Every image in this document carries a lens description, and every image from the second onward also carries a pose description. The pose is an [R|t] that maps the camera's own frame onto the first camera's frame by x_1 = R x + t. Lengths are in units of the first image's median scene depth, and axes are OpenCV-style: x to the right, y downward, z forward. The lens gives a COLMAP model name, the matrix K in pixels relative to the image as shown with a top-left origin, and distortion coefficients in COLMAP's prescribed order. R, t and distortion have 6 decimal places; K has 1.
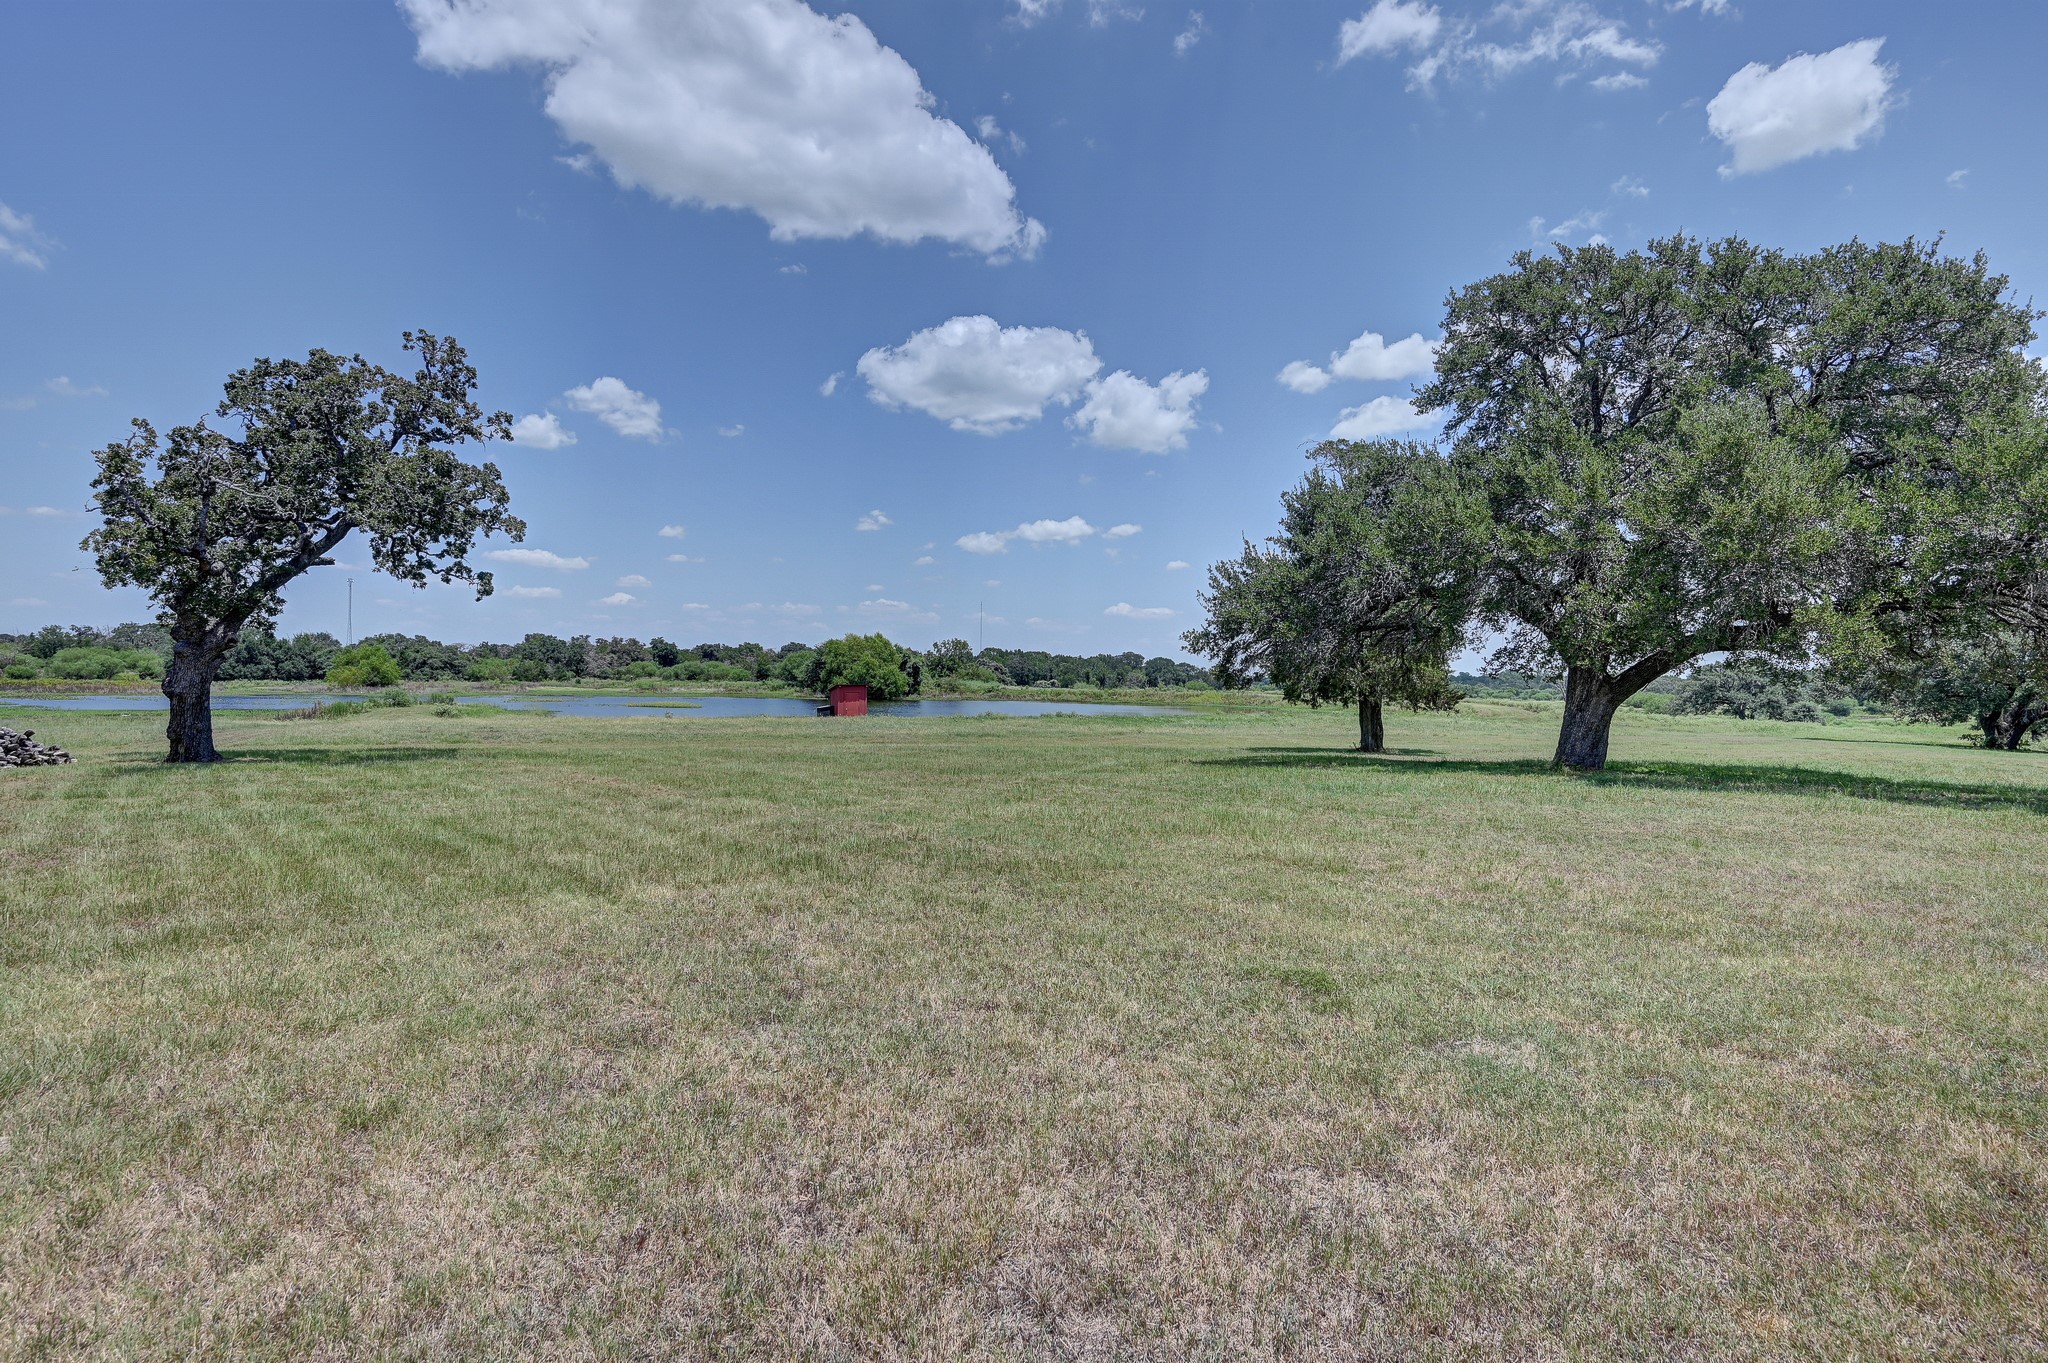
lens RADIAL K [[1054.4, 0, 1029.3], [0, 1054.4, 679.5], [0, 0, 1]] dist [0.003530, 0.000578]
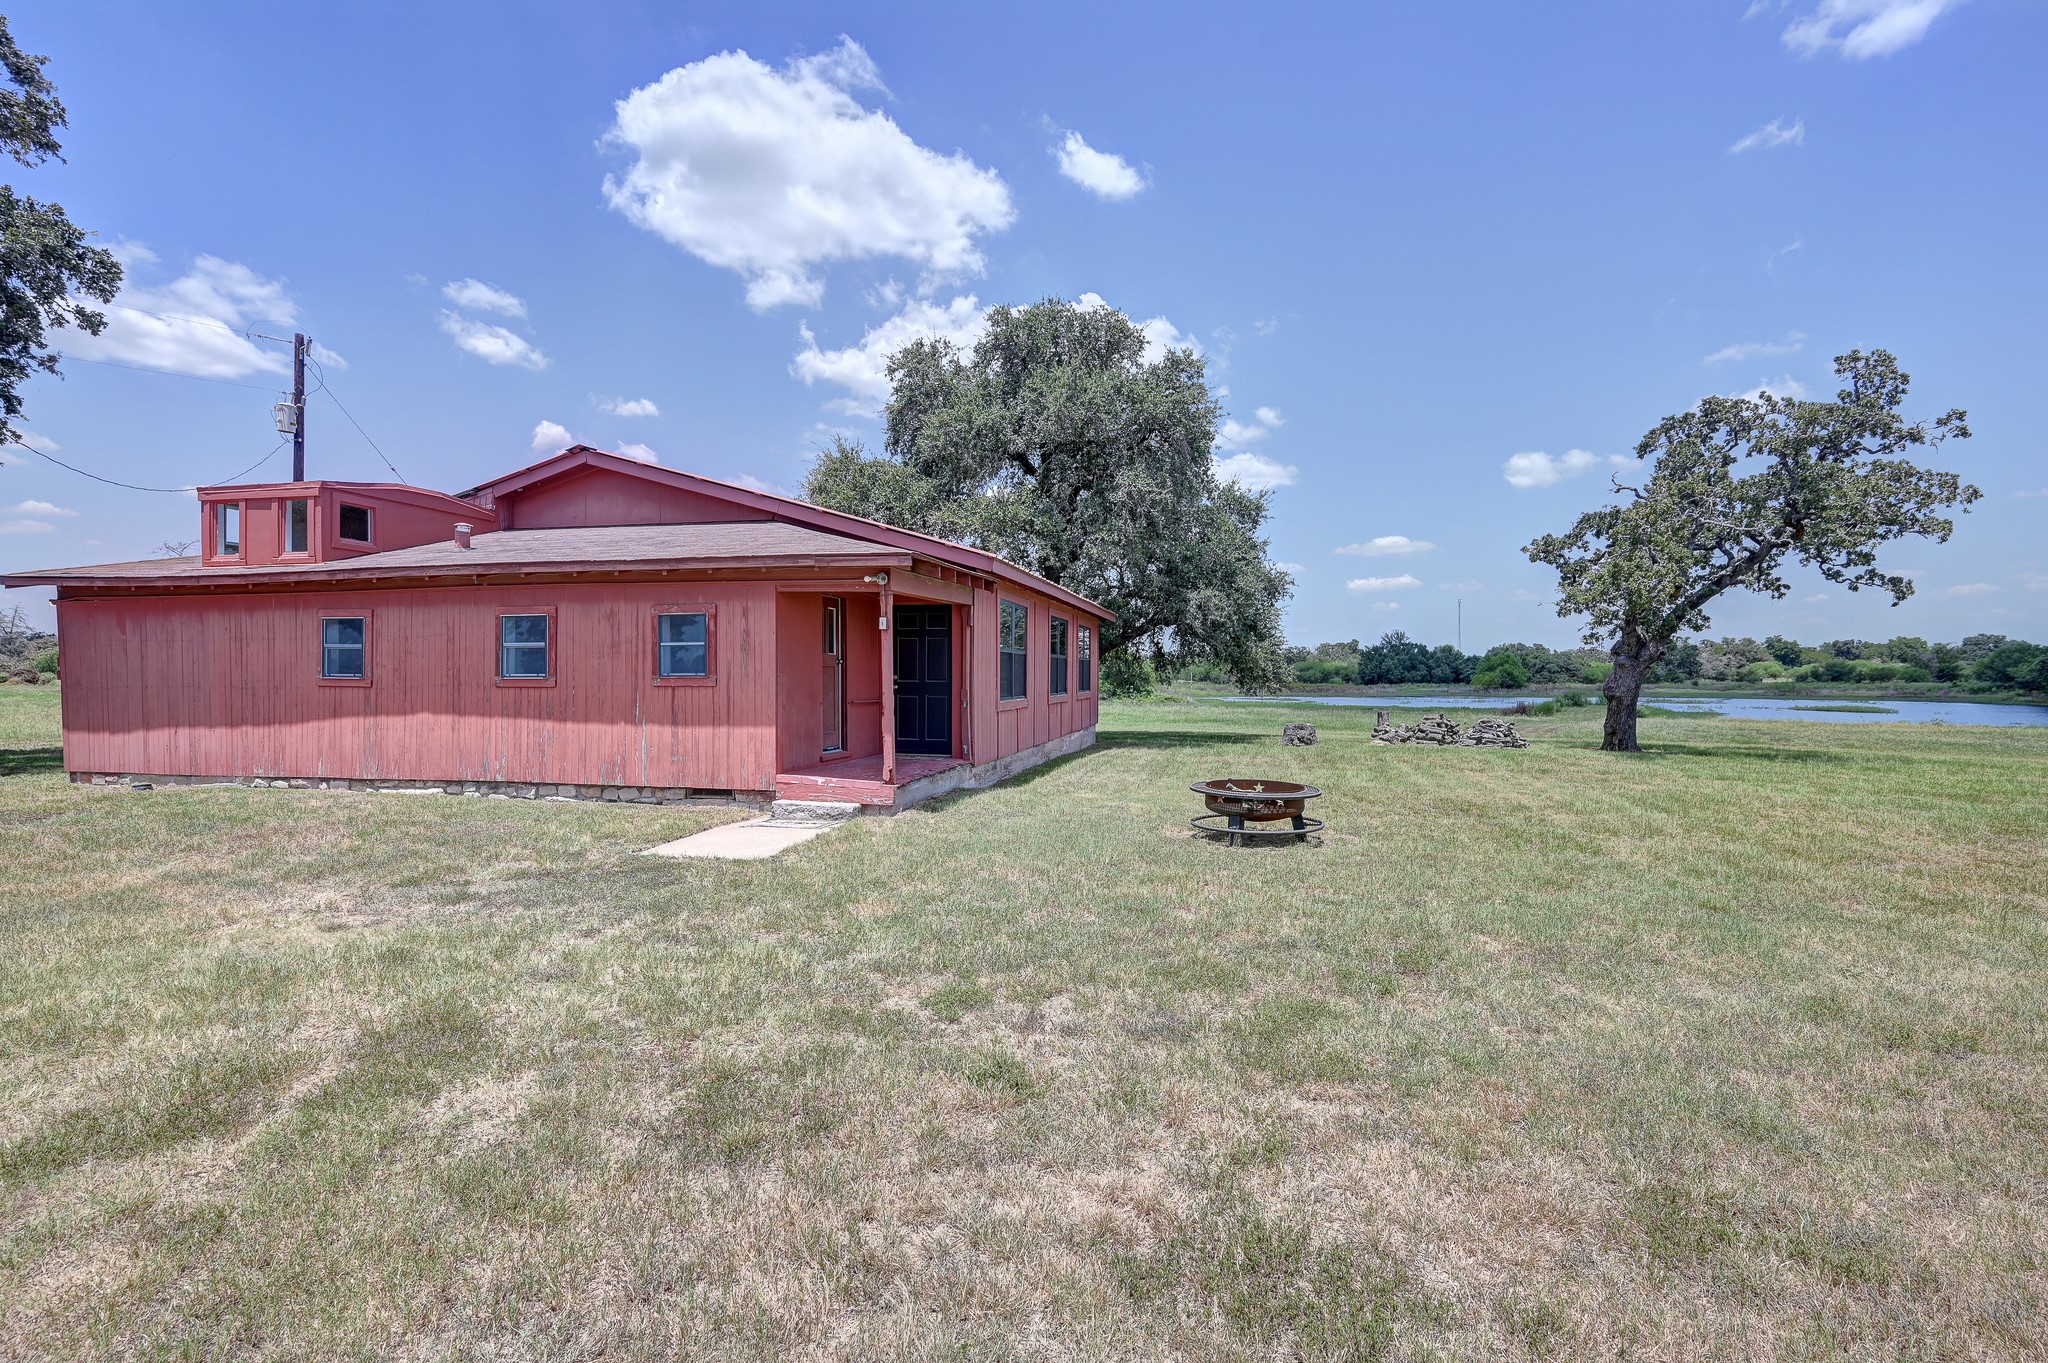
lens RADIAL K [[929.4, 0, 1020.4], [0, 929.4, 688.7], [0, 0, 1]] dist [0.000318, 0.000157]
pose [[0.539423, 0.000561, -0.842035, -0.034122], [0.005942, 0.999972, 0.004472, -0.000774], [0.842014, -0.007416, 0.539405, -0.026412]]
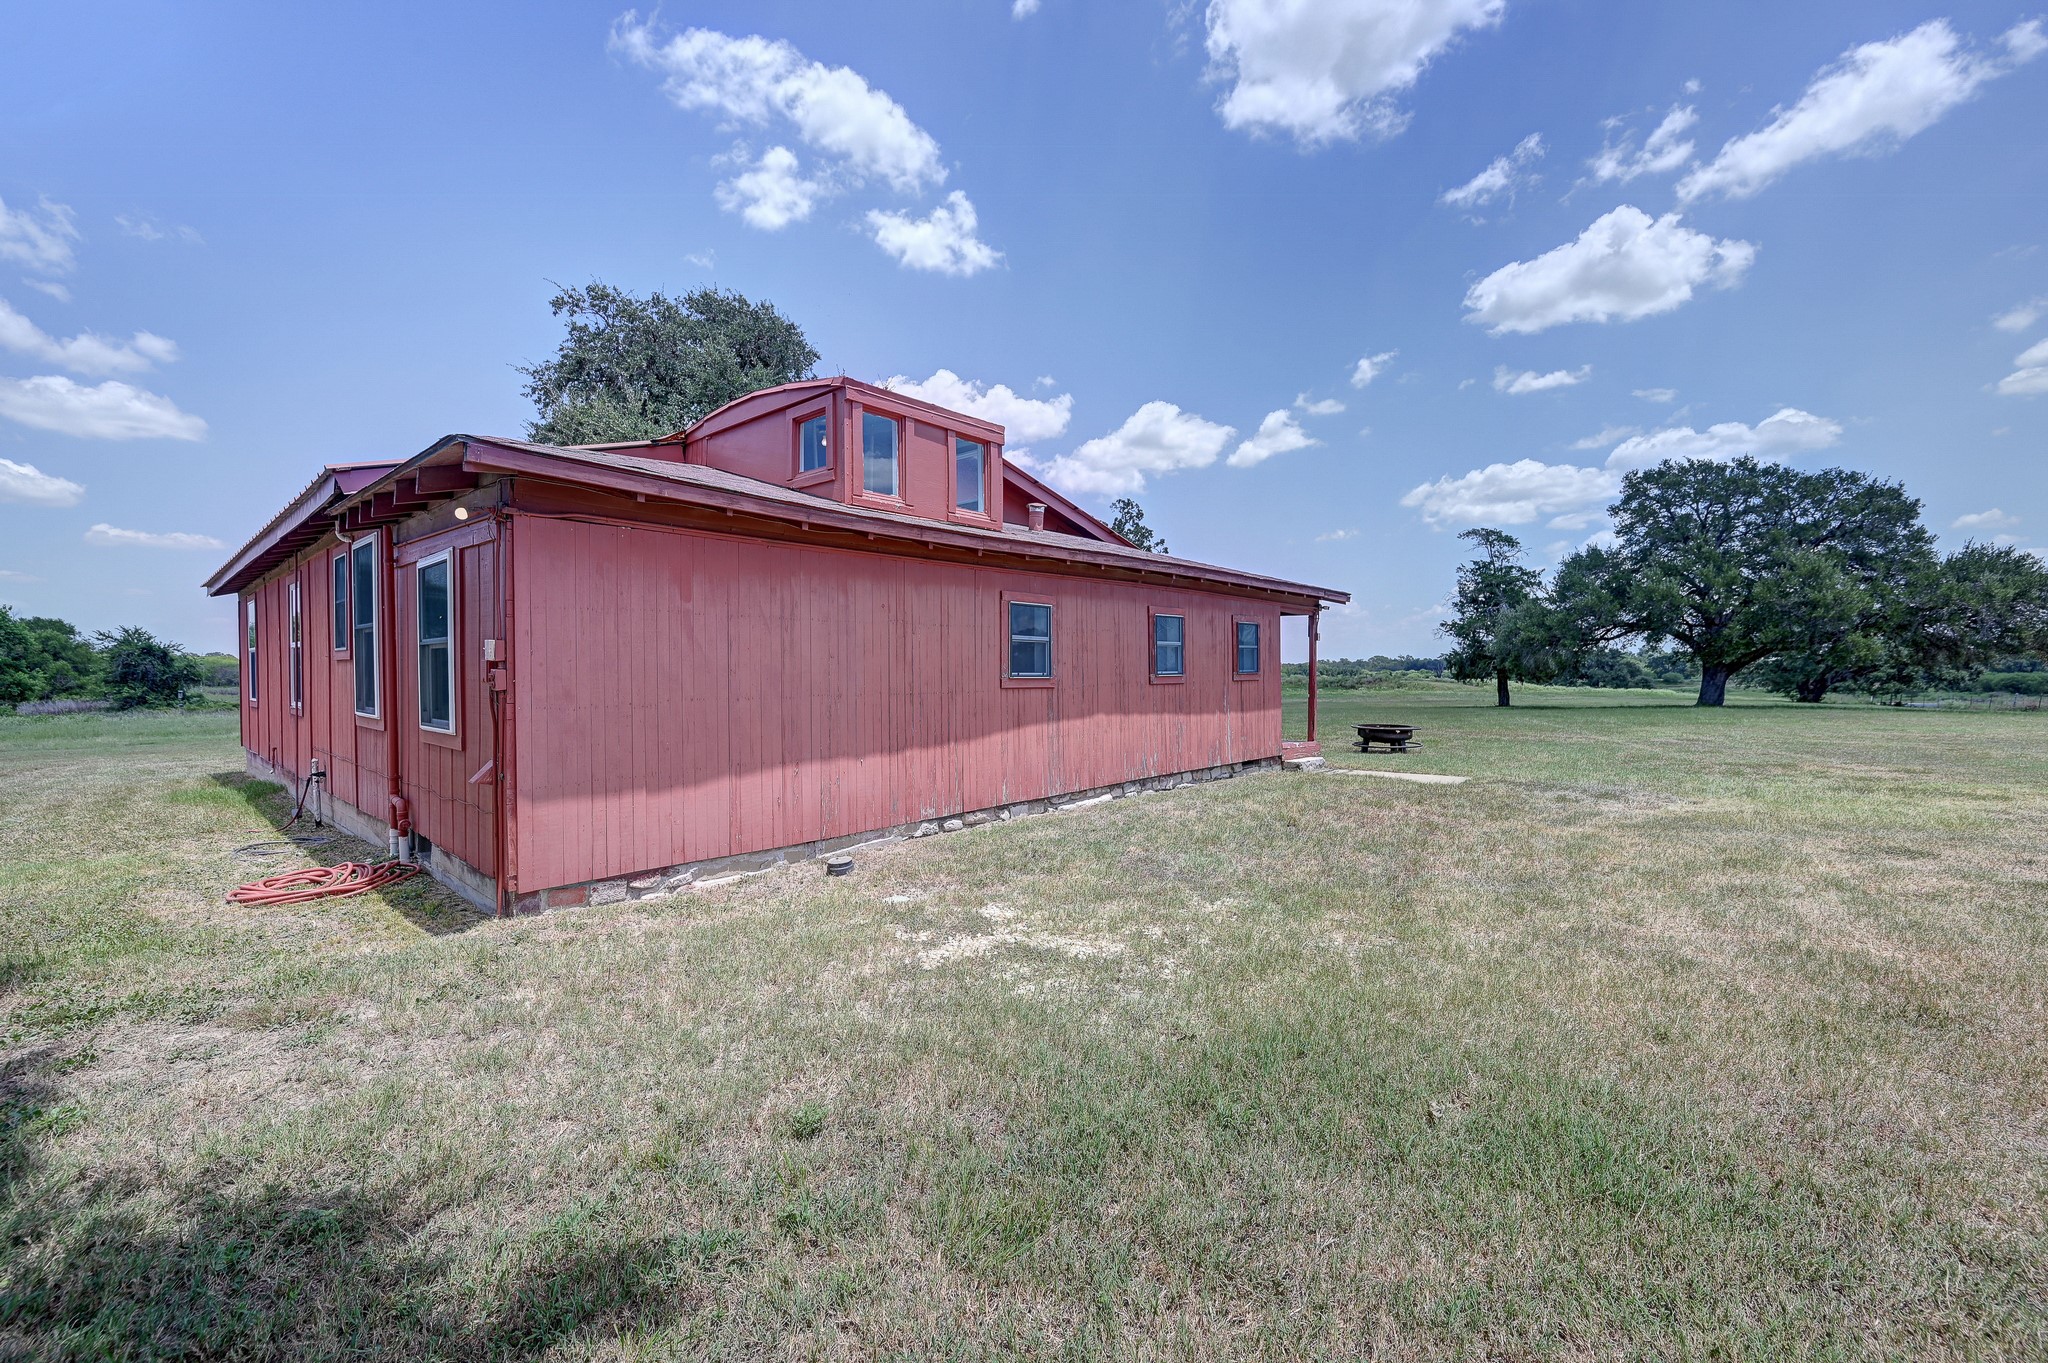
lens RADIAL K [[831.1, 0, 1018.8], [0, 831.1, 675.6], [0, 0, 1]] dist [0.001328, 0.000038]
pose [[0.999101, -0.014228, 0.039946, -0.117793], [0.013780, 0.999839, 0.011475, -0.002186], [-0.040103, -0.010914, 0.999136, -0.079176]]
